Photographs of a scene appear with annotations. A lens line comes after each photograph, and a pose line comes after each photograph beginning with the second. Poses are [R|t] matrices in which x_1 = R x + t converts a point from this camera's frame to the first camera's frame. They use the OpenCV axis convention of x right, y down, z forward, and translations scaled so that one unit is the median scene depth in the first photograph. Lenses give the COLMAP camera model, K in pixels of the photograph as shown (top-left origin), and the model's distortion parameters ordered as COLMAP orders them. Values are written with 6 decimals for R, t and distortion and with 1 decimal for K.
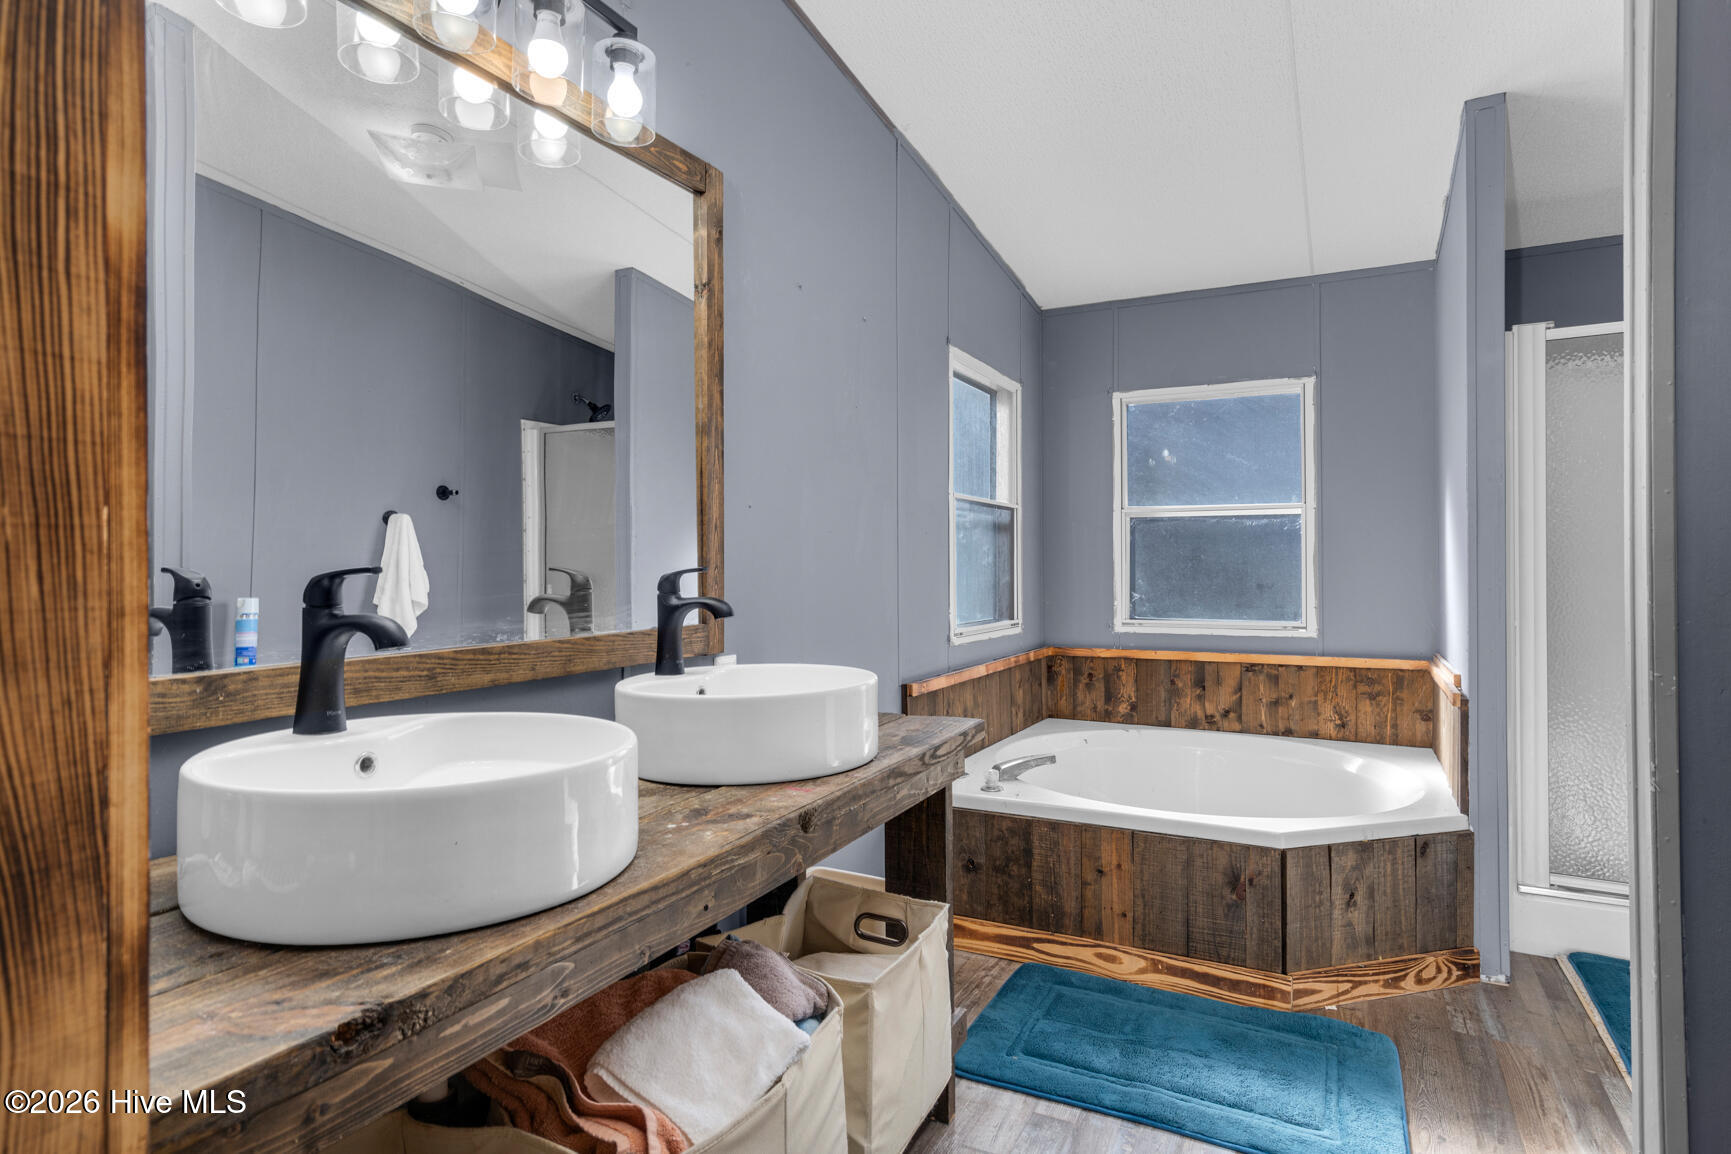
lens RADIAL K [[953.9, 0, 865.5], [0, 953.9, 577.0], [0, 0, 1]] dist [-0.001310, -0.000248]
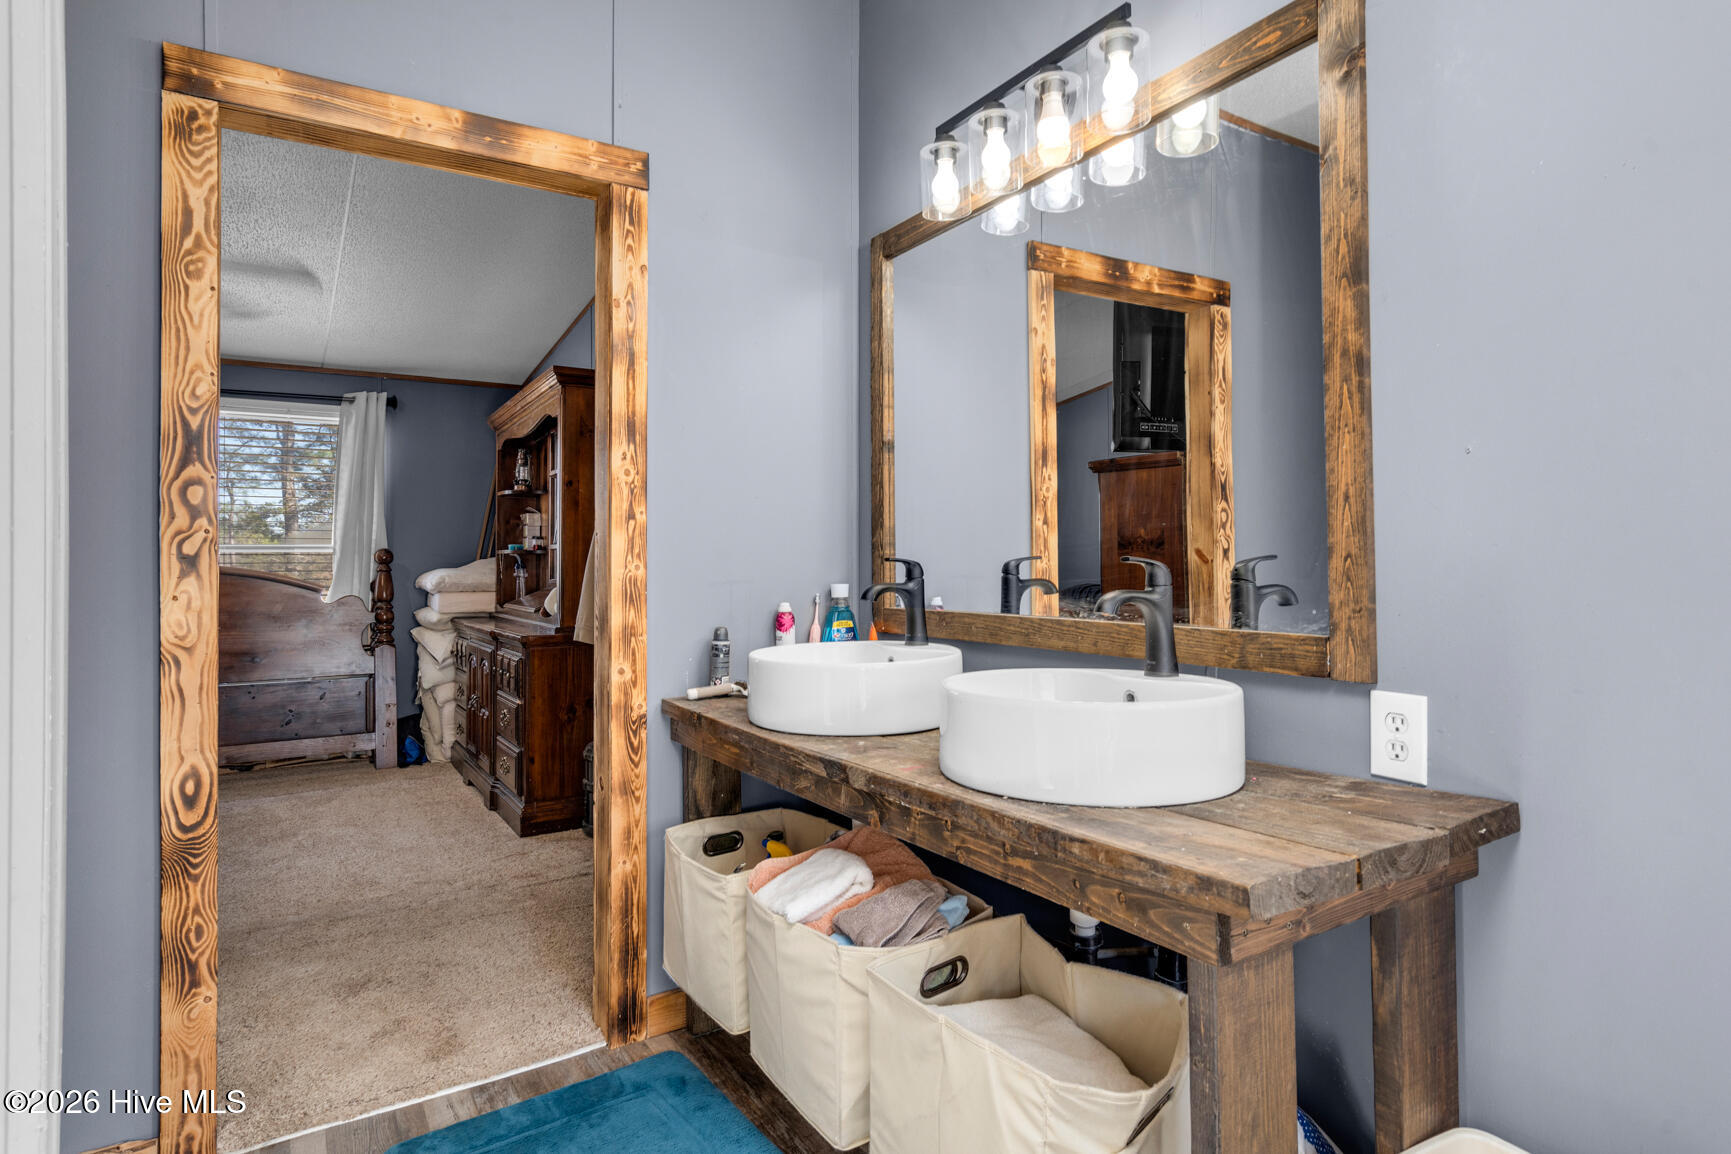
lens RADIAL K [[953.9, 0, 865.5], [0, 953.9, 577.0], [0, 0, 1]] dist [-0.001310, -0.000248]
pose [[-0.485437, 0.022384, -0.873985, 0.819160], [-0.001750, 0.999645, 0.026574, -0.015405], [0.874270, 0.014429, -0.485226, 1.360209]]
